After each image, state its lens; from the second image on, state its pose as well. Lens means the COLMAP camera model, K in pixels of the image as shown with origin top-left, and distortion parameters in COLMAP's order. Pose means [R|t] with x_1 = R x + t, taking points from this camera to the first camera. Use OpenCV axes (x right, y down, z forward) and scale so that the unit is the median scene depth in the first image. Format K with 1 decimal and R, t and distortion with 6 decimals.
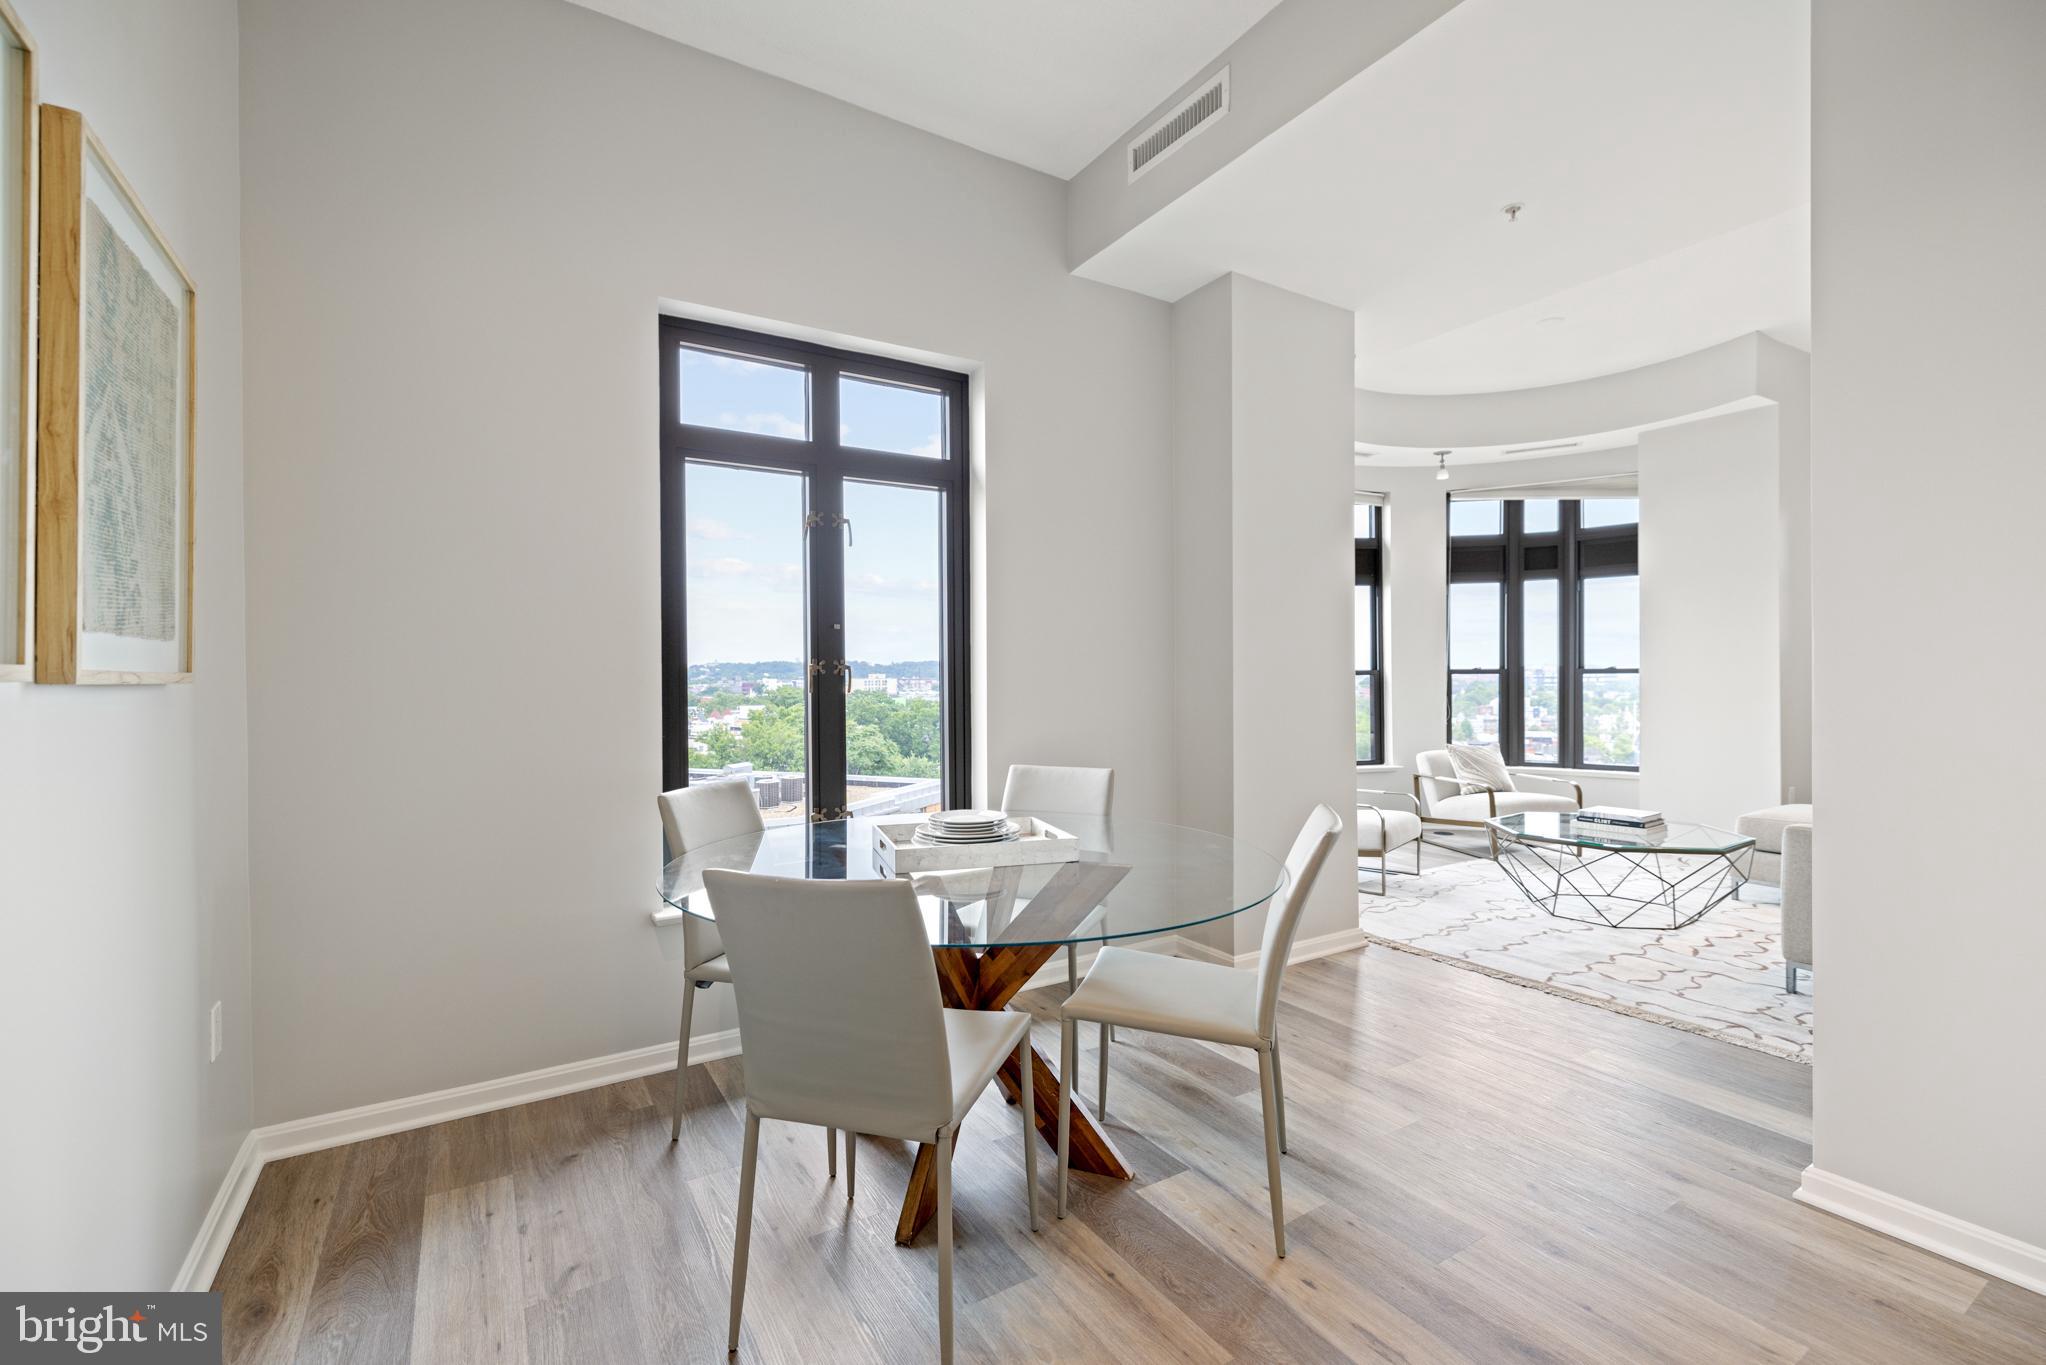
lens RADIAL K [[883.6, 0, 1023.0], [0, 883.6, 682.5], [0, 0, 1]] dist [0.000470, 0.000034]
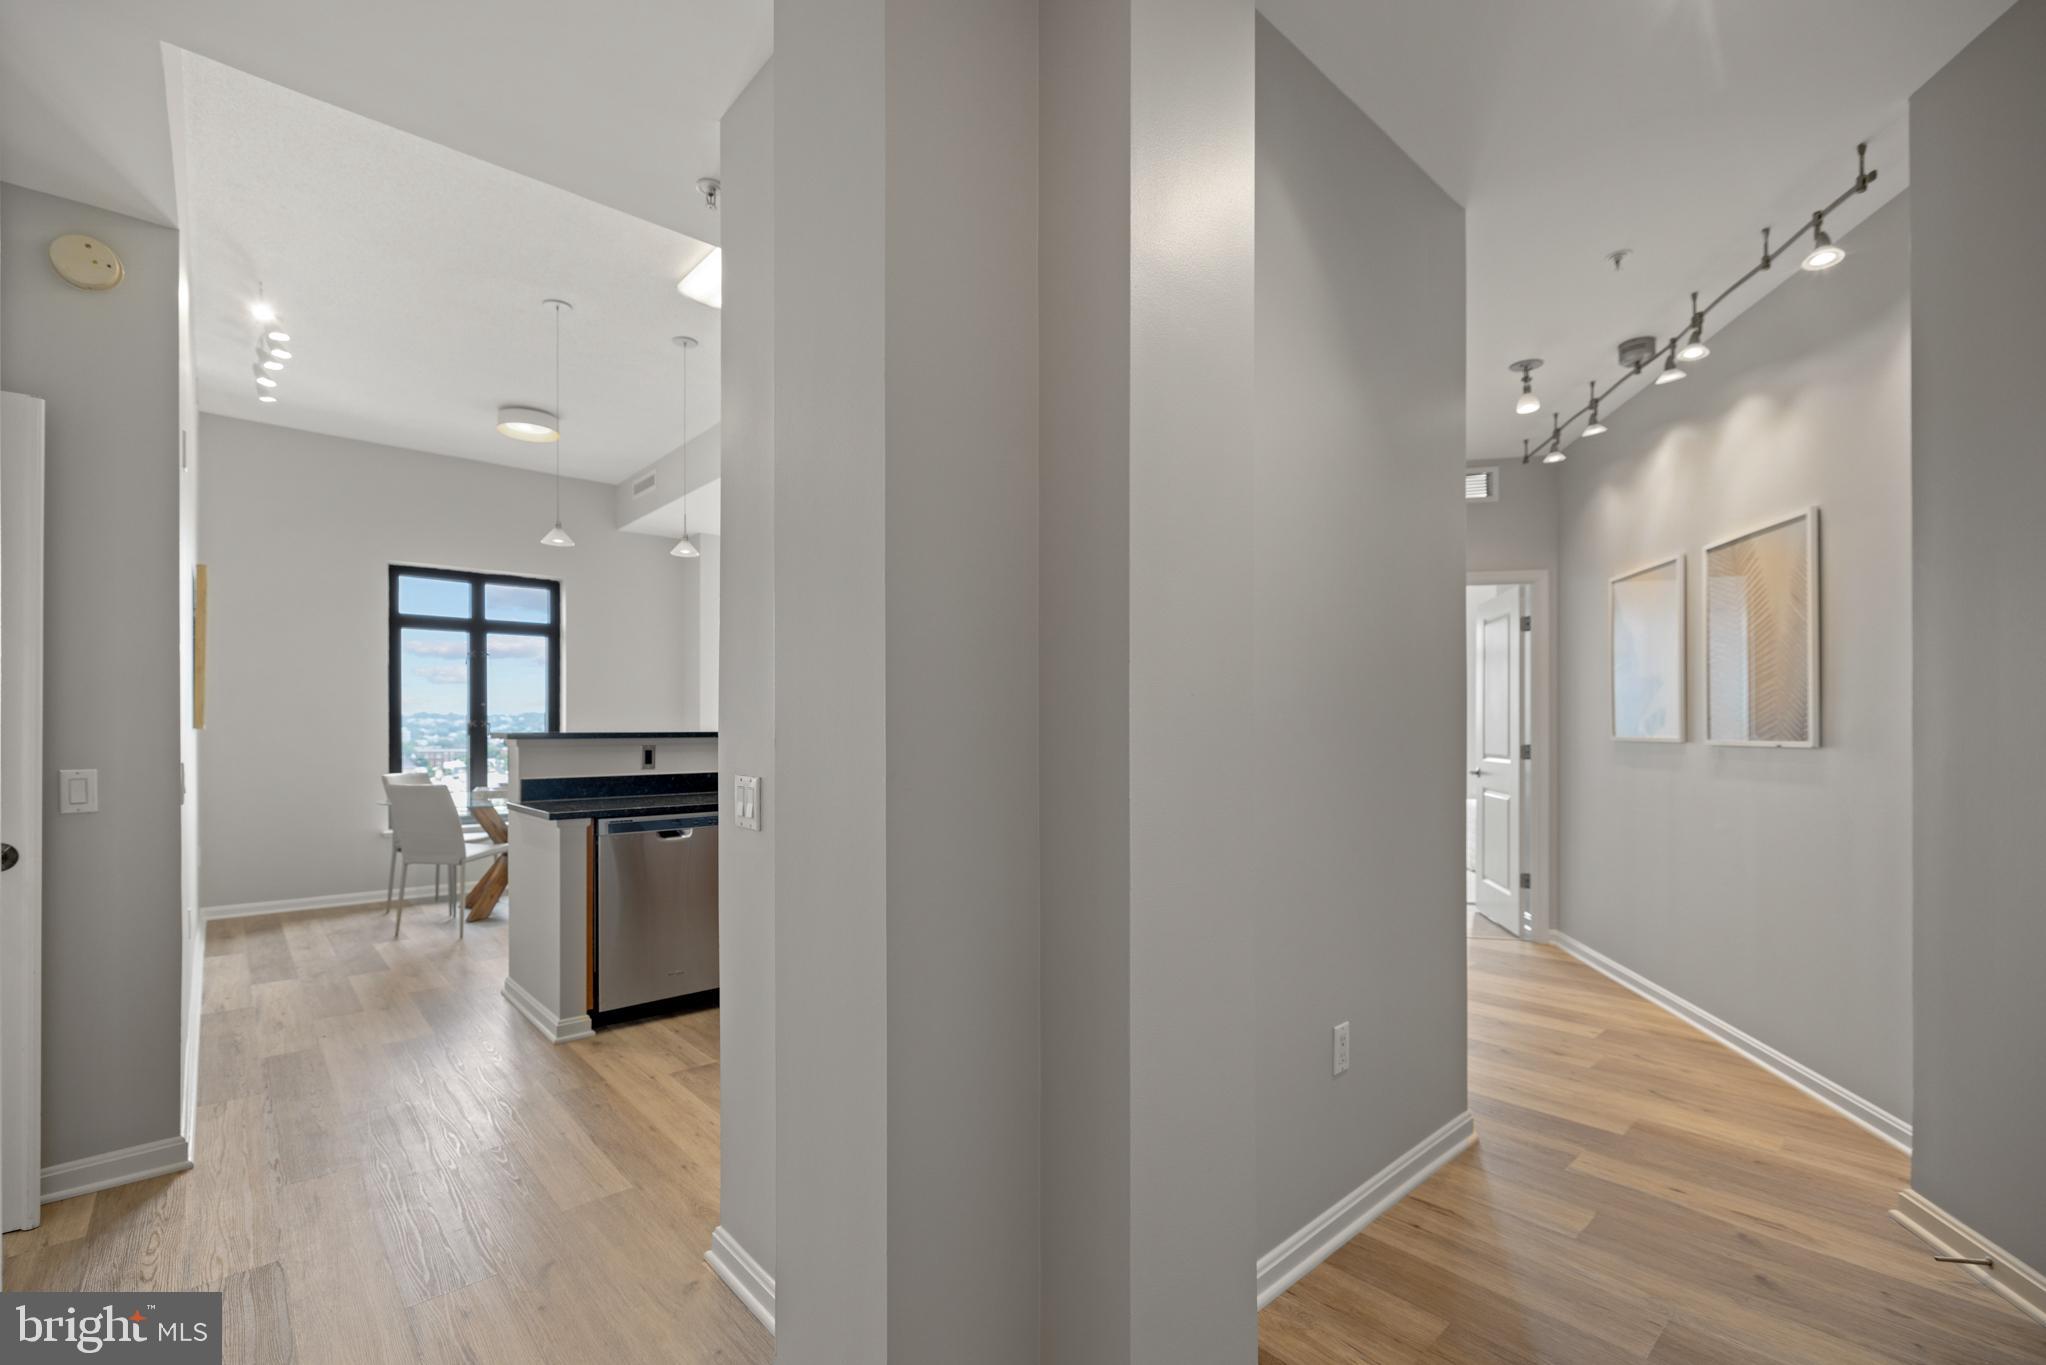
lens RADIAL K [[884.9, 0, 1016.2], [0, 884.9, 724.6], [0, 0, 1]] dist [-0.001854, -0.000507]
pose [[0.984445, 0.000879, 0.175690, 0.677802], [0.000820, 0.999954, -0.009595, 0.006420], [-0.175690, 0.009590, 0.984399, -1.316533]]
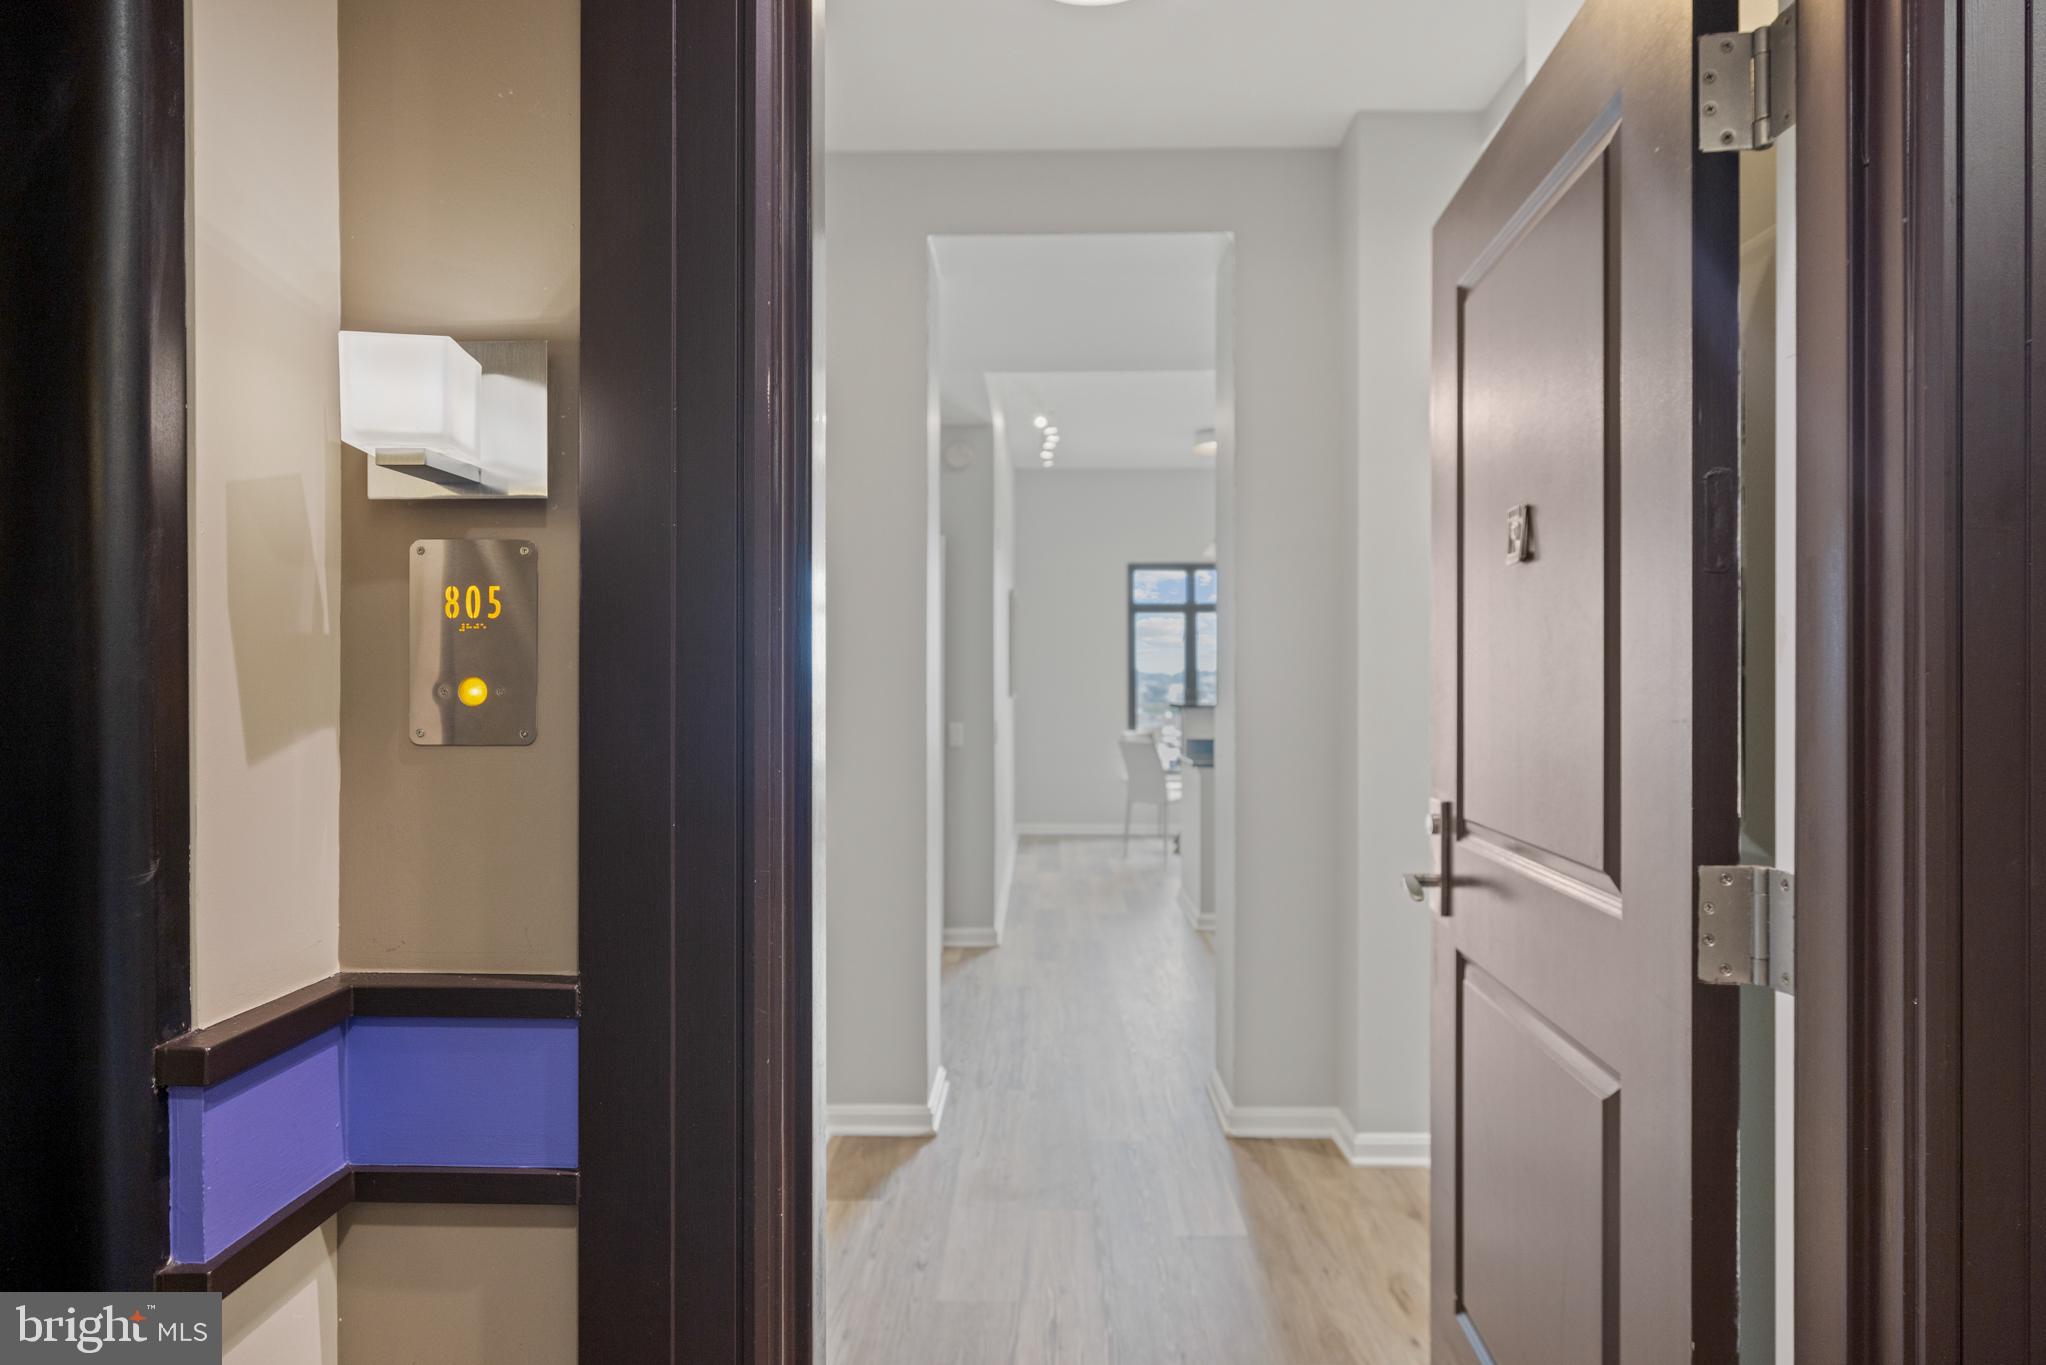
lens RADIAL K [[1147.3, 0, 1023.0], [0, 1147.3, 682.5], [0, 0, 1]] dist [0.000116, -0.000009]
pose [[0.837331, -0.000725, -0.546697, 1.145816], [-0.003107, 0.999977, -0.006084, -0.019784], [0.546688, 0.006793, 0.837309, -1.956072]]
